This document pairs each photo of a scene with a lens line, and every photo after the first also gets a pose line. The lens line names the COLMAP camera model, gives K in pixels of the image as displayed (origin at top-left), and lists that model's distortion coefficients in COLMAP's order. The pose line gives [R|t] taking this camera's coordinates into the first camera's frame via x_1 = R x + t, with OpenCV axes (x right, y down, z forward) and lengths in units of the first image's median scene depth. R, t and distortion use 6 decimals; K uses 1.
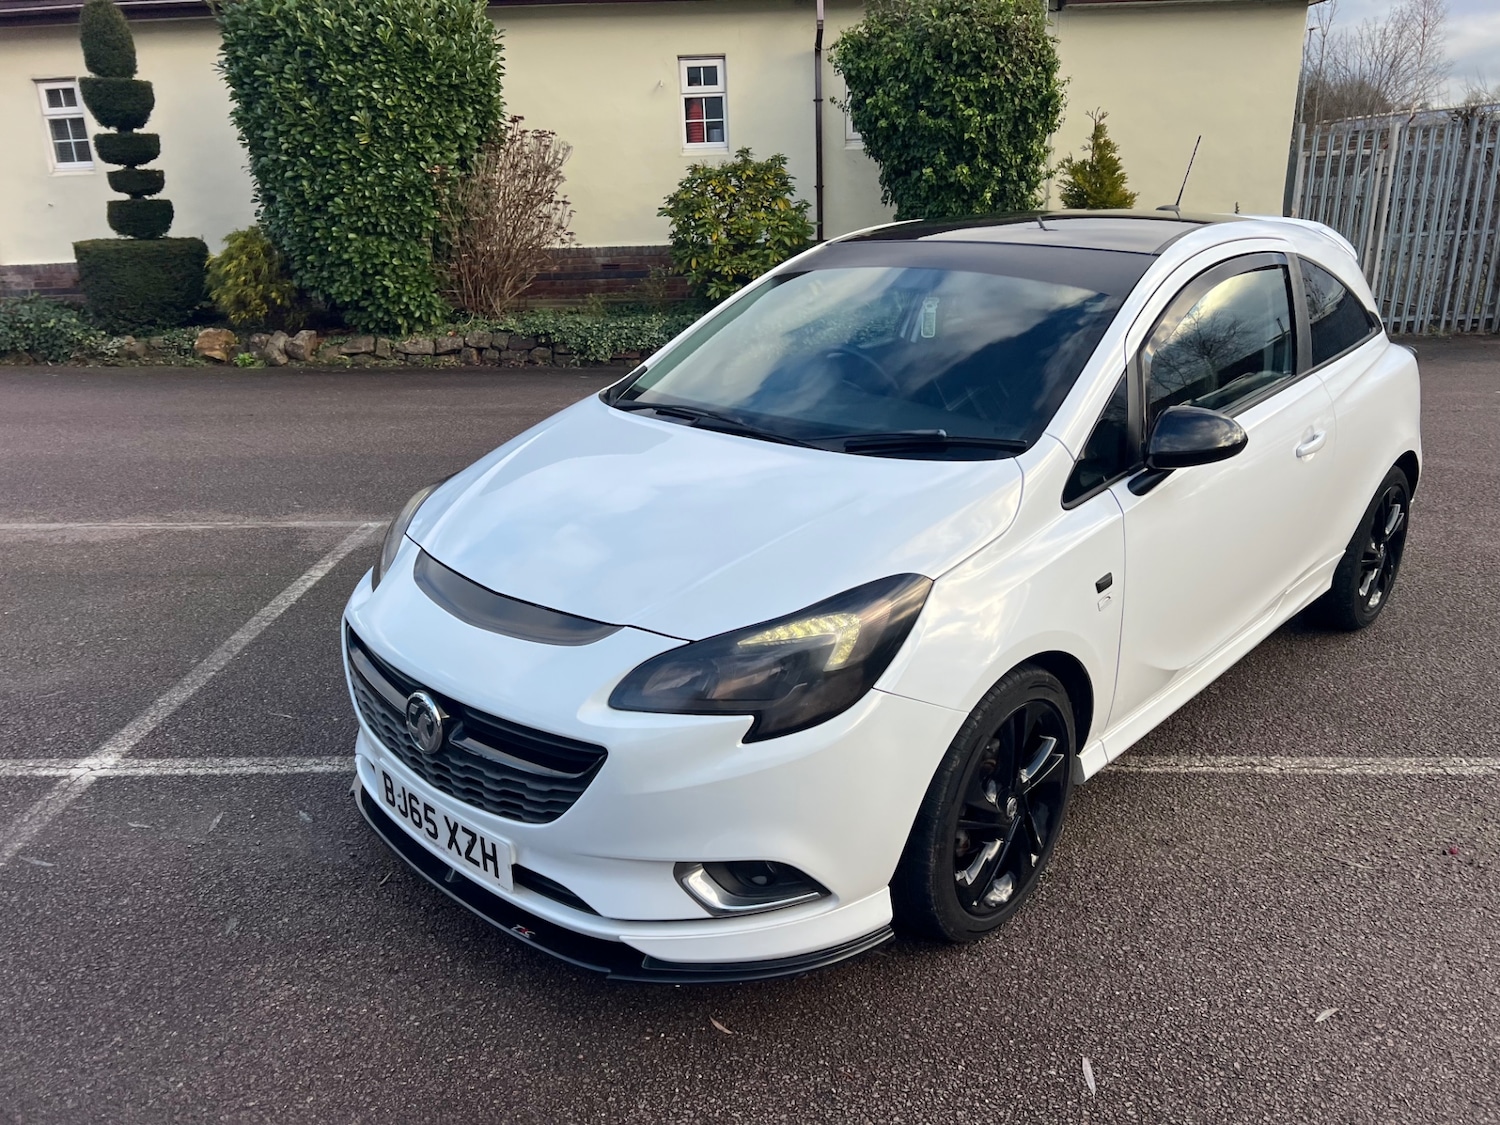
lens RADIAL K [[1125.7, 0, 761.6], [0, 1125.7, 561.6], [0, 0, 1]] dist [0.044810, -0.047100]
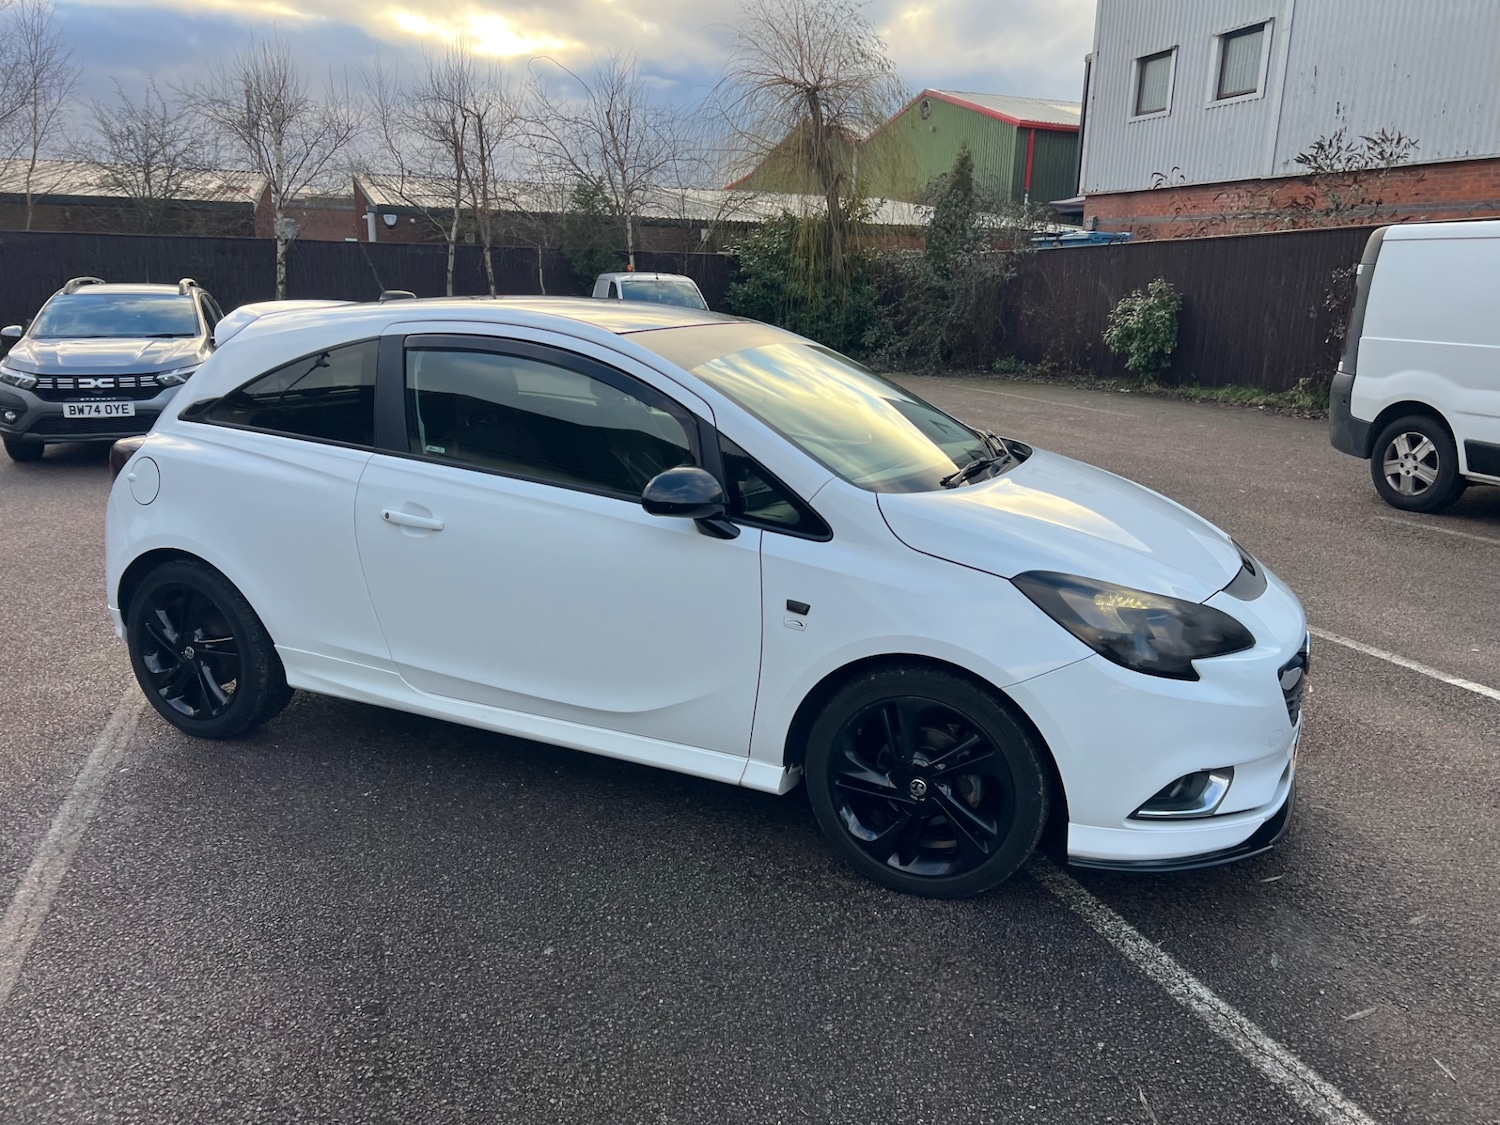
lens RADIAL K [[1123.1, 0, 758.1], [0, 1123.1, 539.8], [0, 0, 1]] dist [0.046359, -0.047957]
pose [[-0.344391, -0.199423, 0.917401, -0.292693], [0.282837, 0.909740, 0.303934, -0.132615], [-0.895208, 0.364147, -0.256903, 0.424704]]
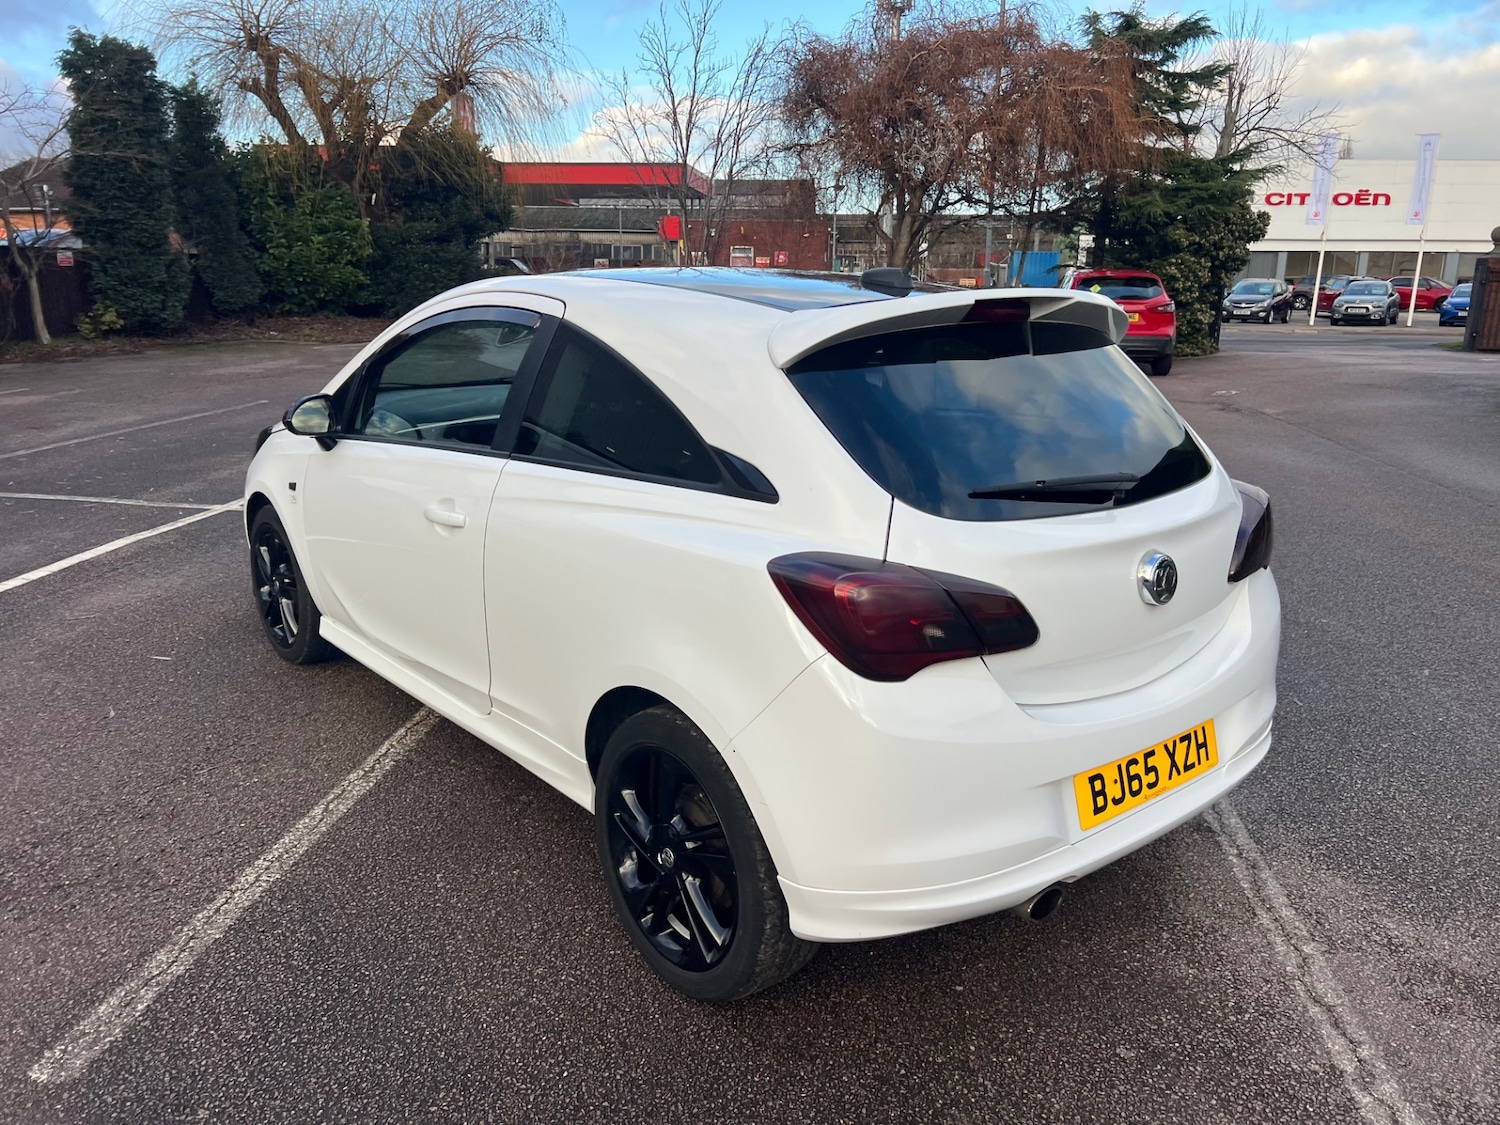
lens RADIAL K [[1125.7, 0, 758.0], [0, 1125.7, 558.9], [0, 0, 1]] dist [0.044810, -0.047100]
pose [[-0.116770, 0.254806, -0.959916, 0.423657], [-0.325597, 0.903290, 0.279382, -0.129373], [0.938270, 0.345169, -0.022513, 0.405110]]
